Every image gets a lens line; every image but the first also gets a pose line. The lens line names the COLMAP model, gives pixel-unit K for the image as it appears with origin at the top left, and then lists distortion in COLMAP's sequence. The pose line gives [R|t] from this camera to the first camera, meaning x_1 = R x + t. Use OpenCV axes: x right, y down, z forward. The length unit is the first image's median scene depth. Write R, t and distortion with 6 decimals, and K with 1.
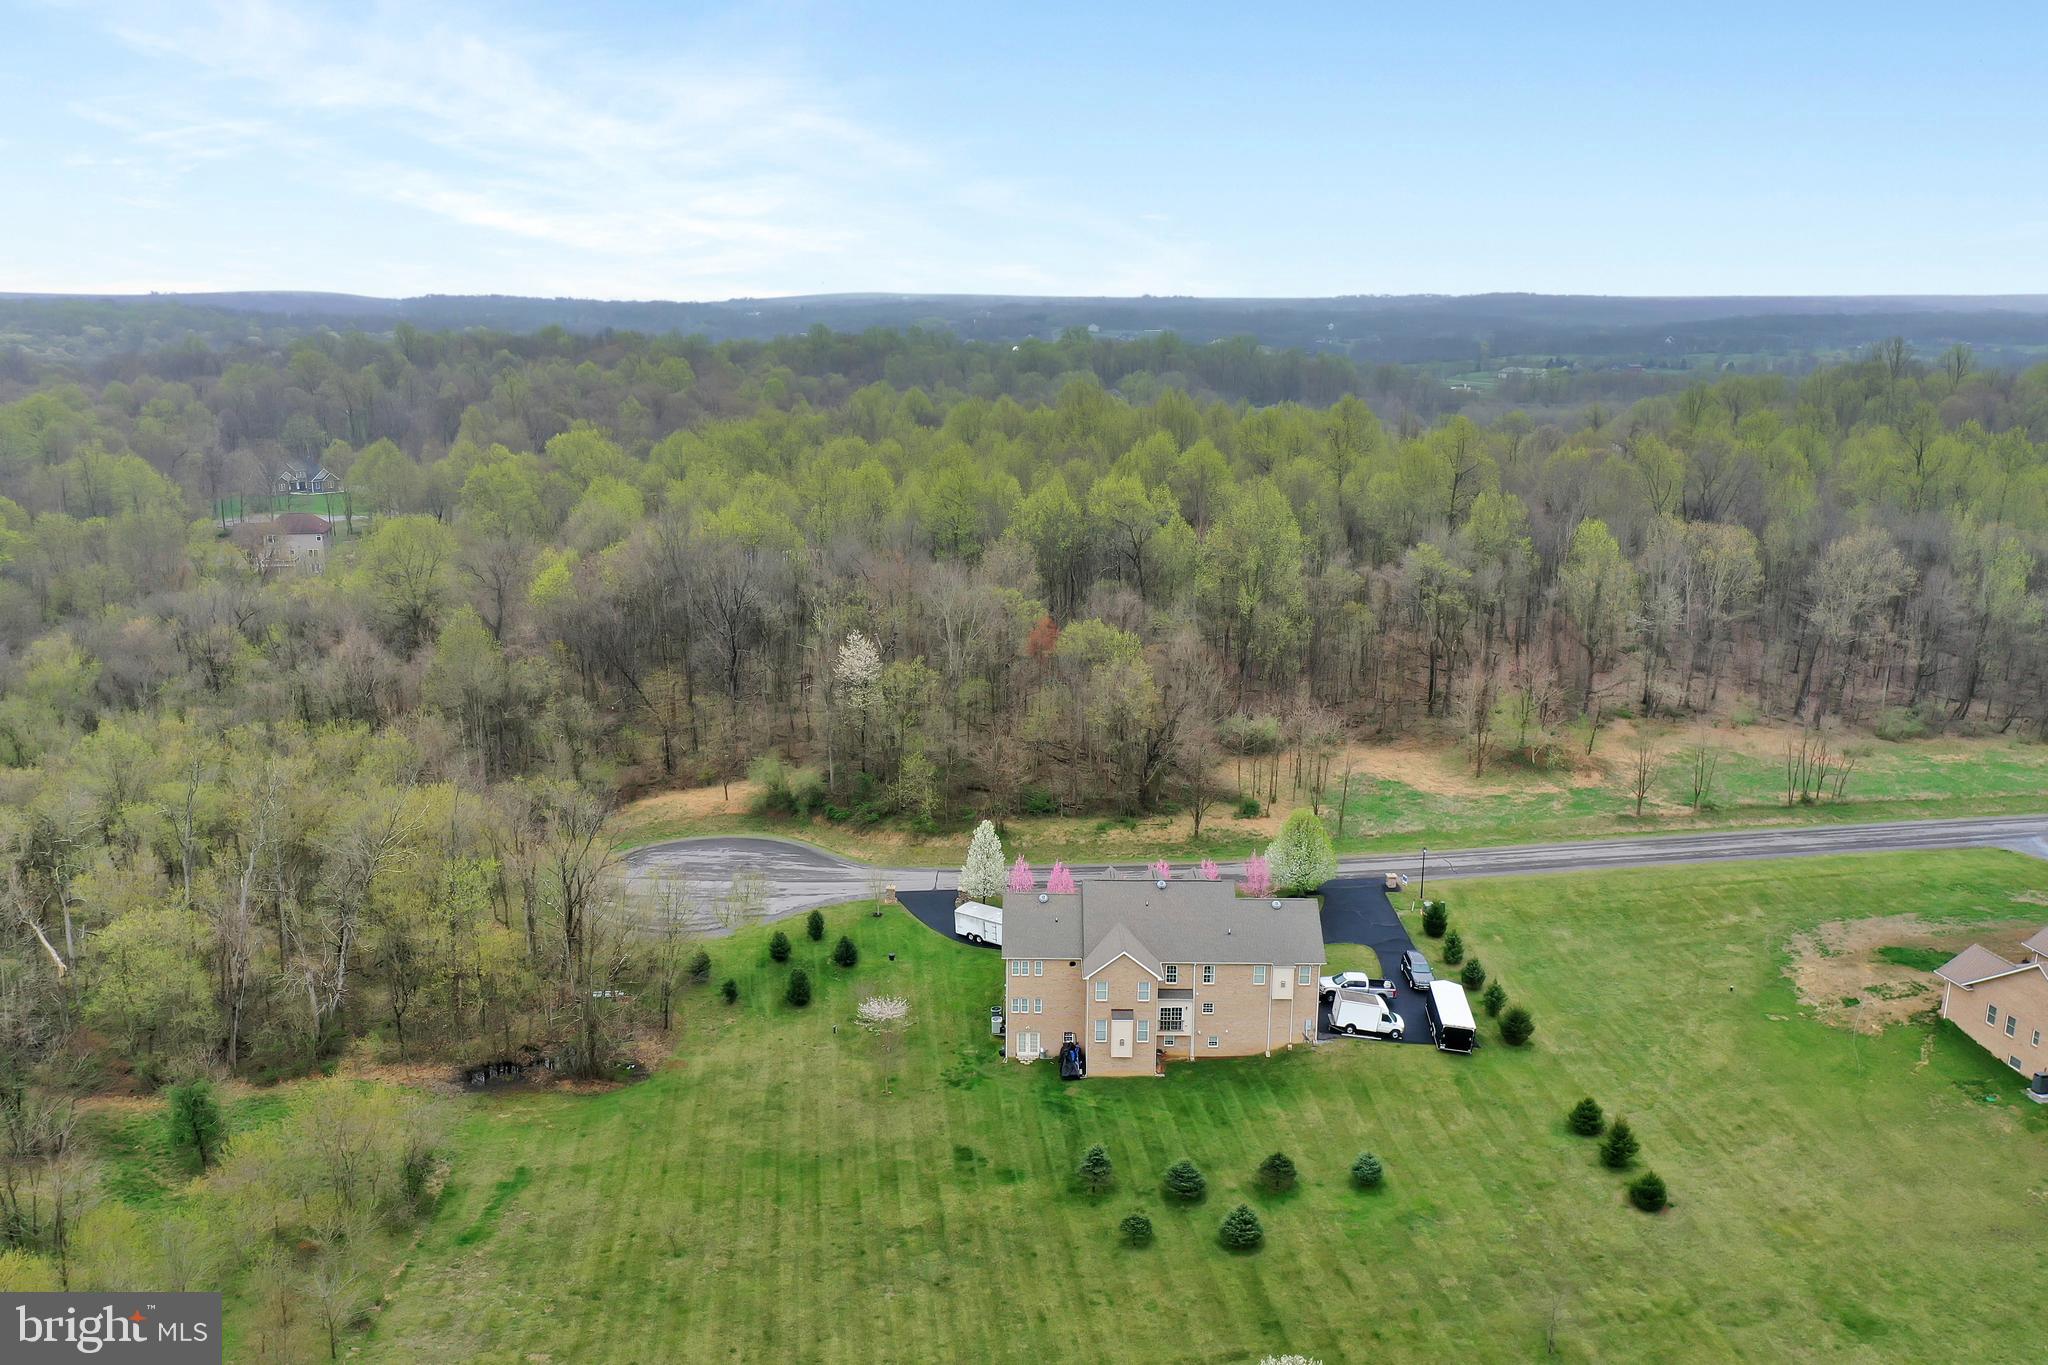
lens RADIAL K [[1650.7, 0, 1023.4], [0, 1650.7, 644.4], [0, 0, 1]] dist [0.002553, -0.007610]
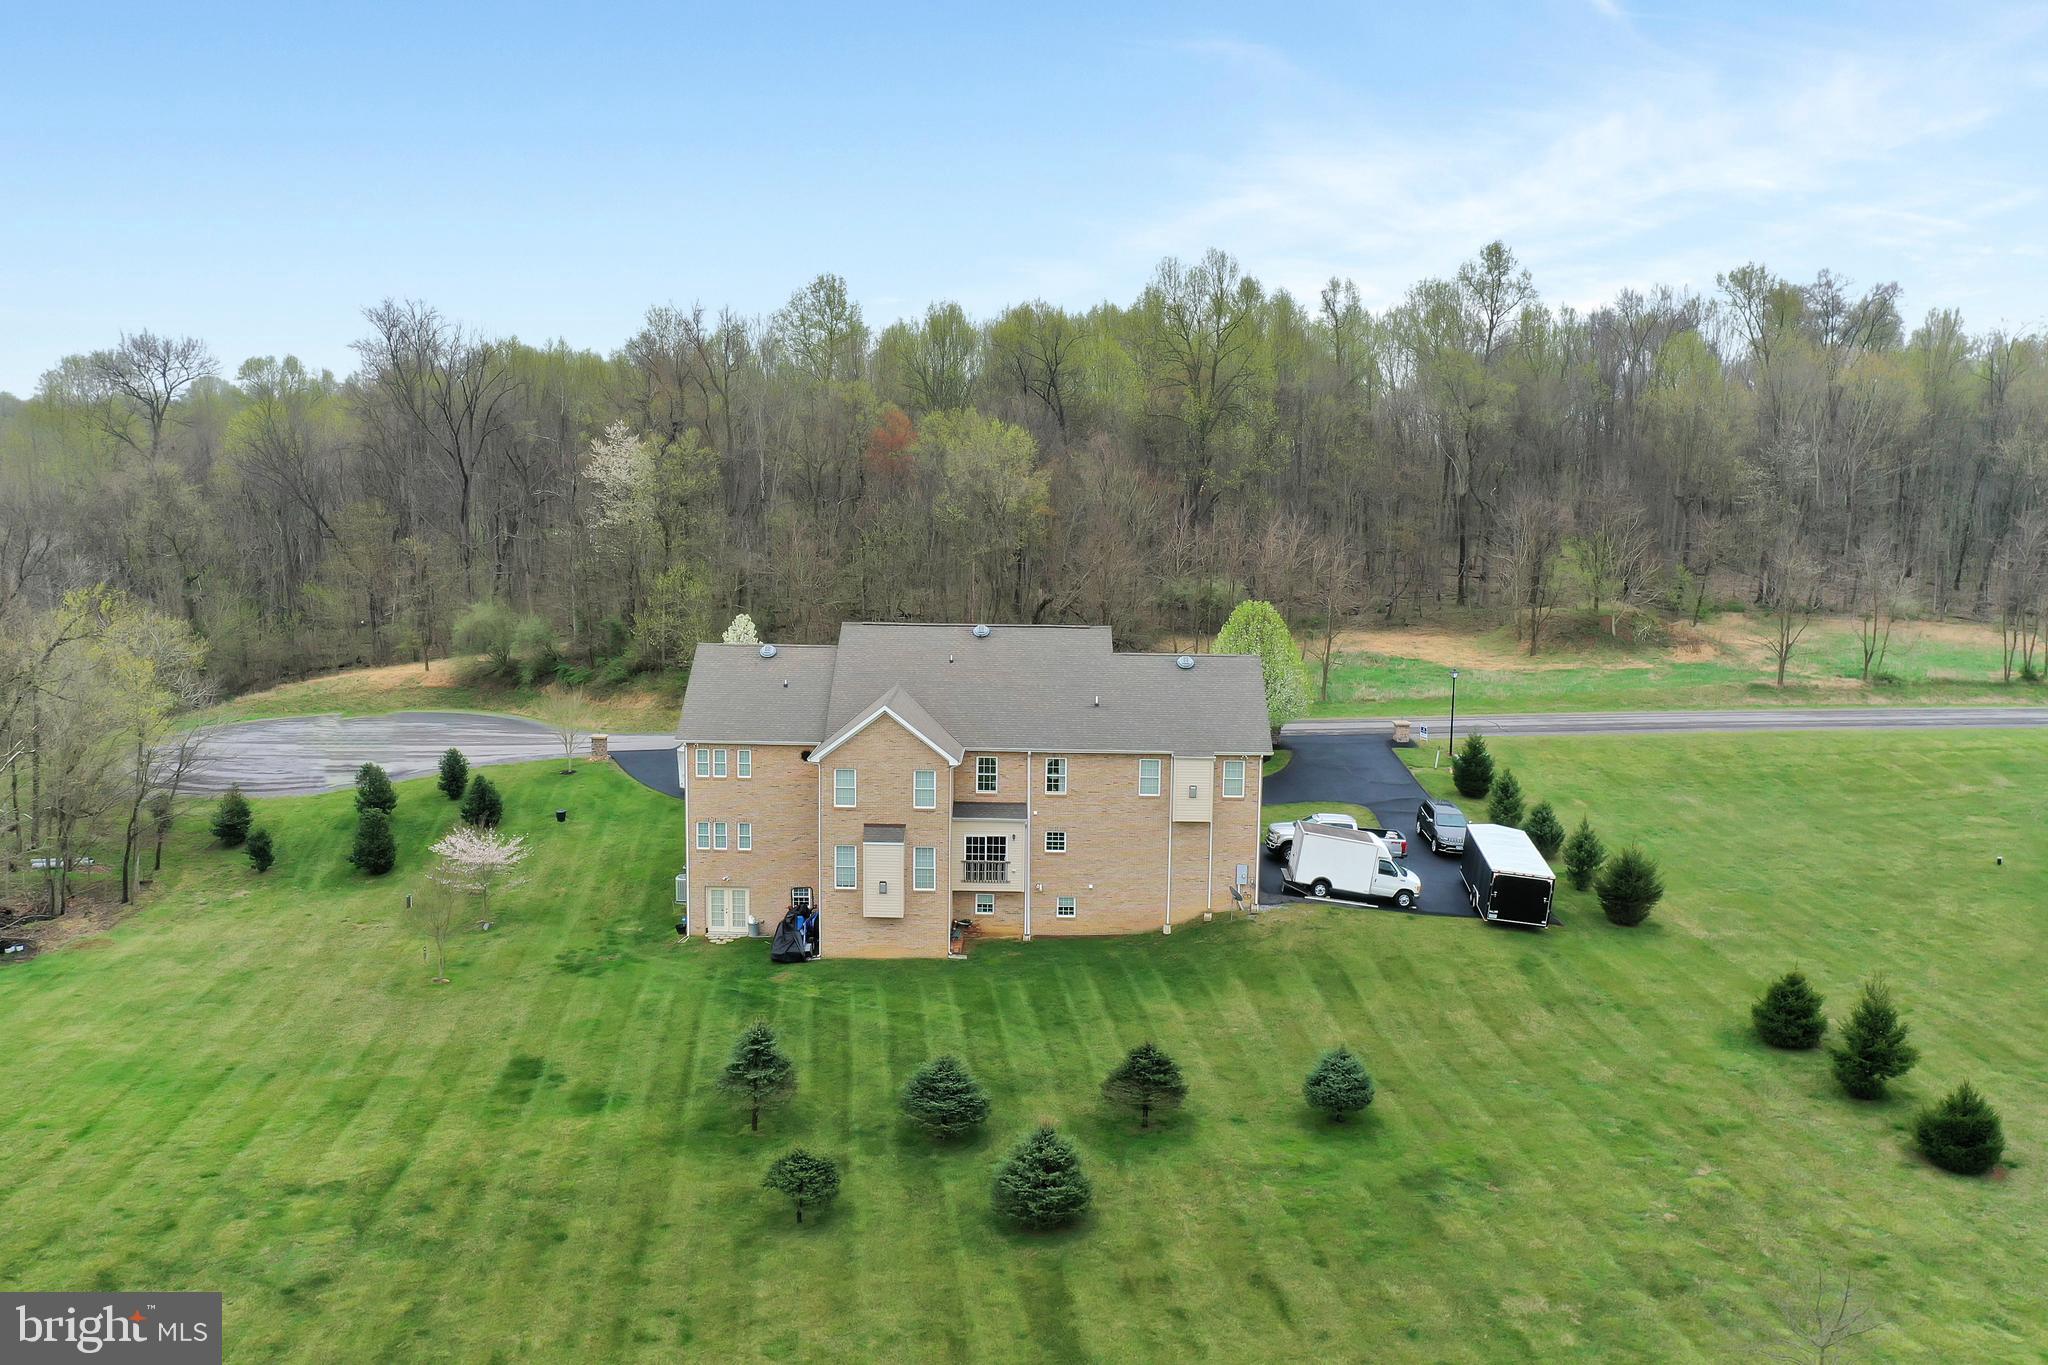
lens RADIAL K [[1650.7, 0, 1023.4], [0, 1650.7, 644.4], [0, 0, 1]] dist [0.002553, -0.007610]
pose [[0.999819, 0.008428, -0.017076, 0.114461], [-0.010114, 0.994816, -0.101189, 0.219744], [0.016134, 0.101343, 0.994721, 0.474153]]
